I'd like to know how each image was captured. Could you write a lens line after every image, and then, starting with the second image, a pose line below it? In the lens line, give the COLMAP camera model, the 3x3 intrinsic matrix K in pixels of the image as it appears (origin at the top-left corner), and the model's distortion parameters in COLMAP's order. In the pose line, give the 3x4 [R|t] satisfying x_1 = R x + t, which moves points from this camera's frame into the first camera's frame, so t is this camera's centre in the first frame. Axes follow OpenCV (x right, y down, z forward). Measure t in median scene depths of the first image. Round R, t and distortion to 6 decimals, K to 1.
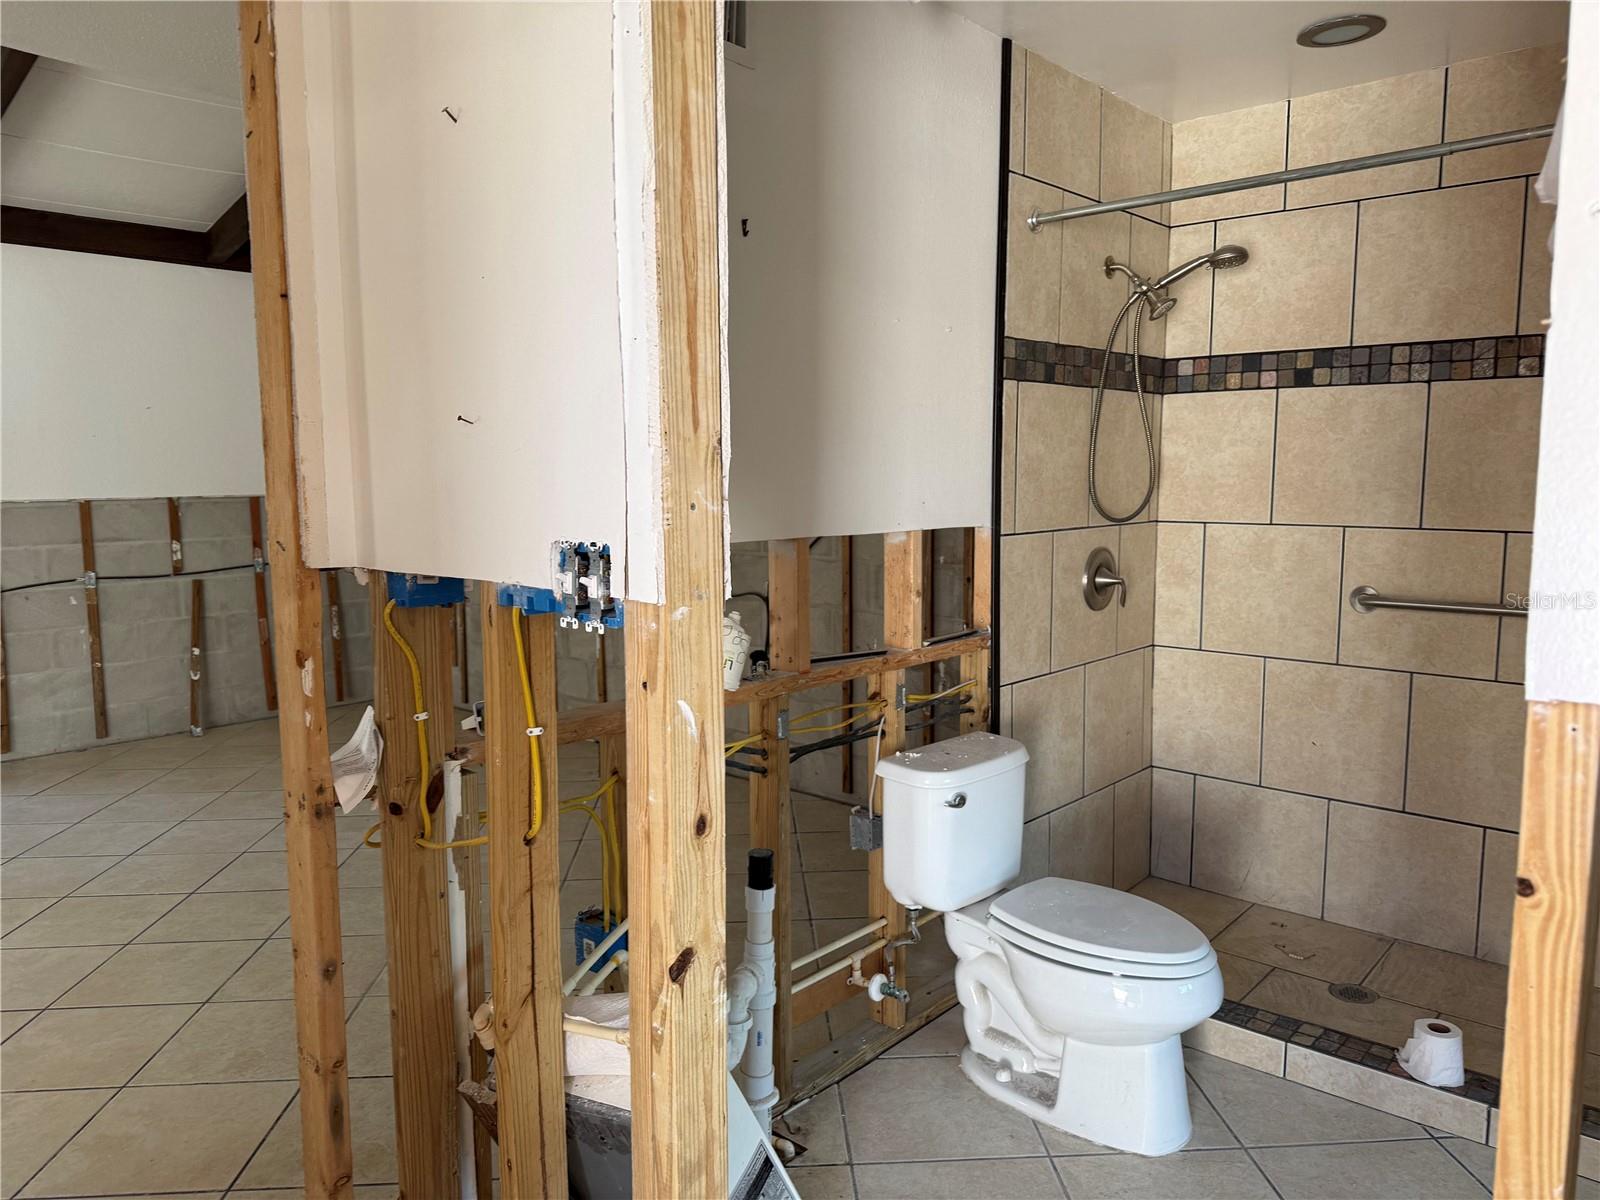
lens RADIAL K [[1117.2, 0, 786.5], [0, 1117.2, 590.7], [0, 0, 1]] dist [0.071853, -0.088408]
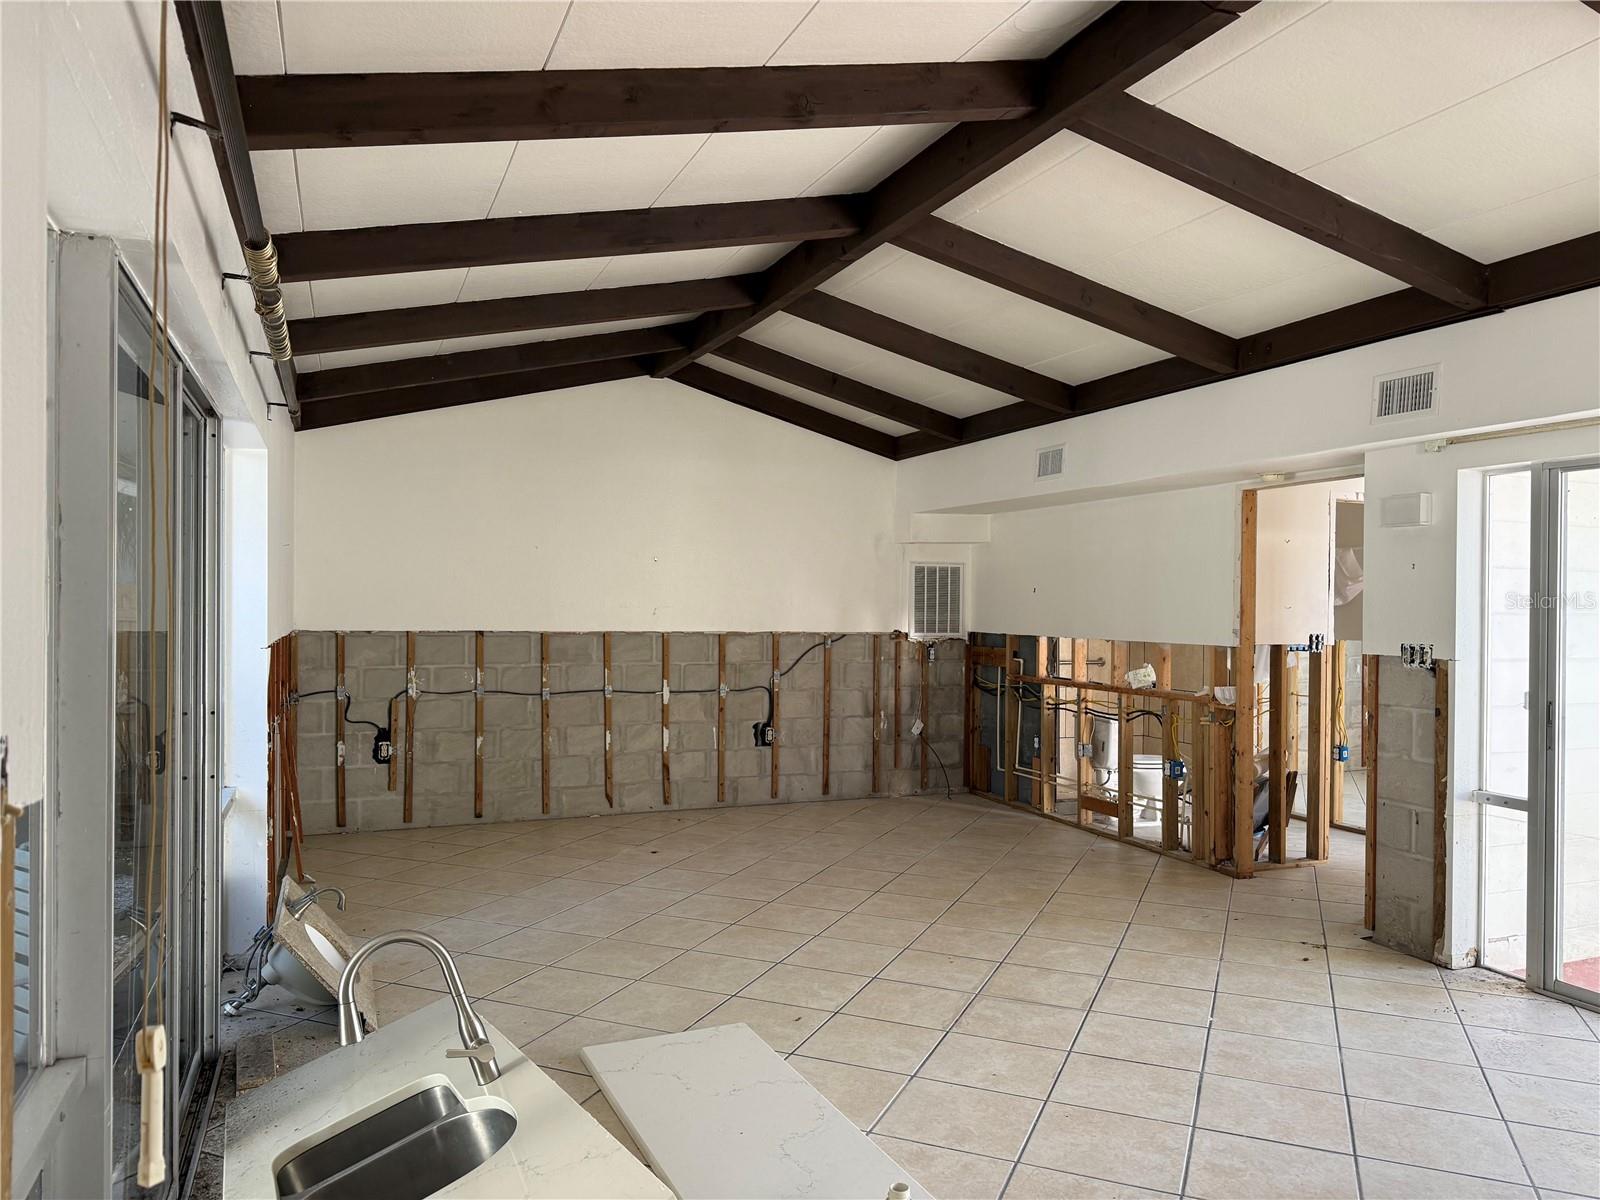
lens RADIAL K [[1117.2, 0, 814.1], [0, 1117.2, 595.6], [0, 0, 1]] dist [0.071853, -0.088408]
pose [[0.433987, 0.016658, 0.900765, -1.256503], [0.083064, 0.994830, -0.058417, -0.024306], [-0.897082, 0.100174, 0.430360, 0.181687]]
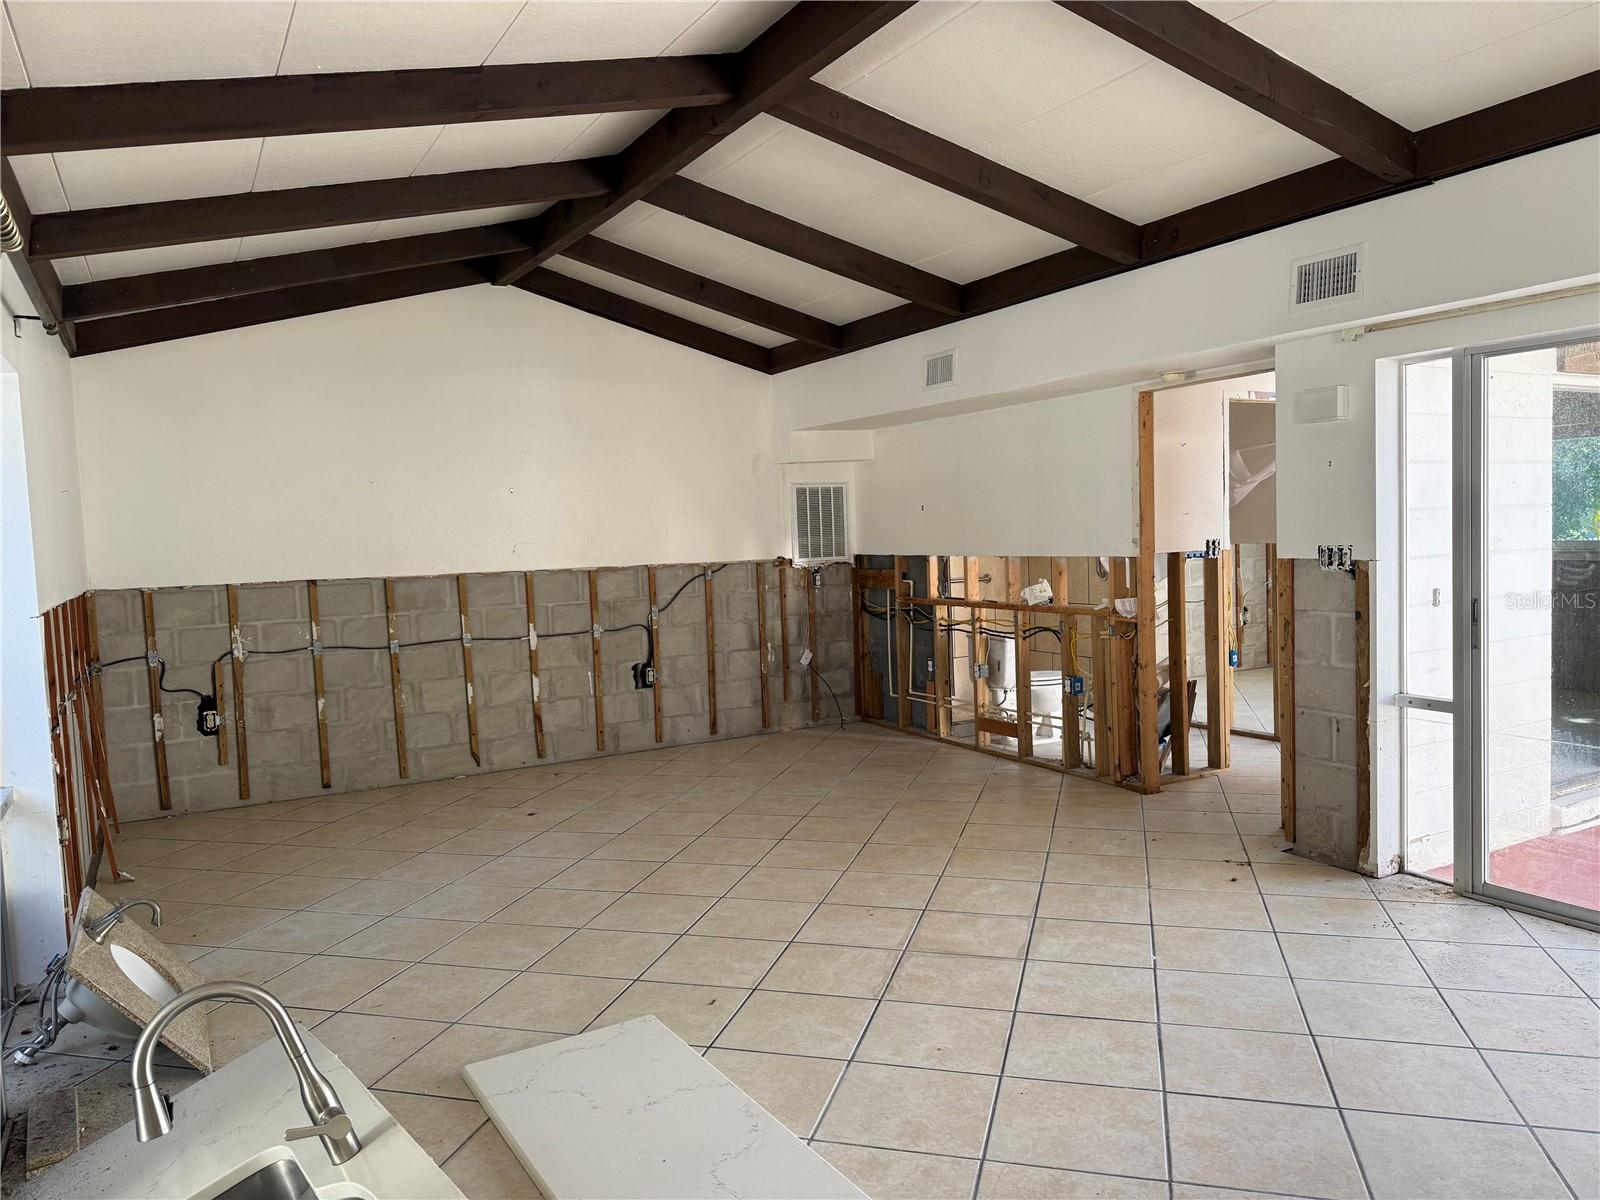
lens RADIAL K [[1117.2, 0, 813.7], [0, 1117.2, 592.2], [0, 0, 1]] dist [0.071853, -0.088408]
pose [[0.321916, -0.060794, 0.944814, -1.183047], [0.133890, 0.990830, 0.018136, -0.031714], [-0.937253, 0.120663, 0.327104, 0.234204]]
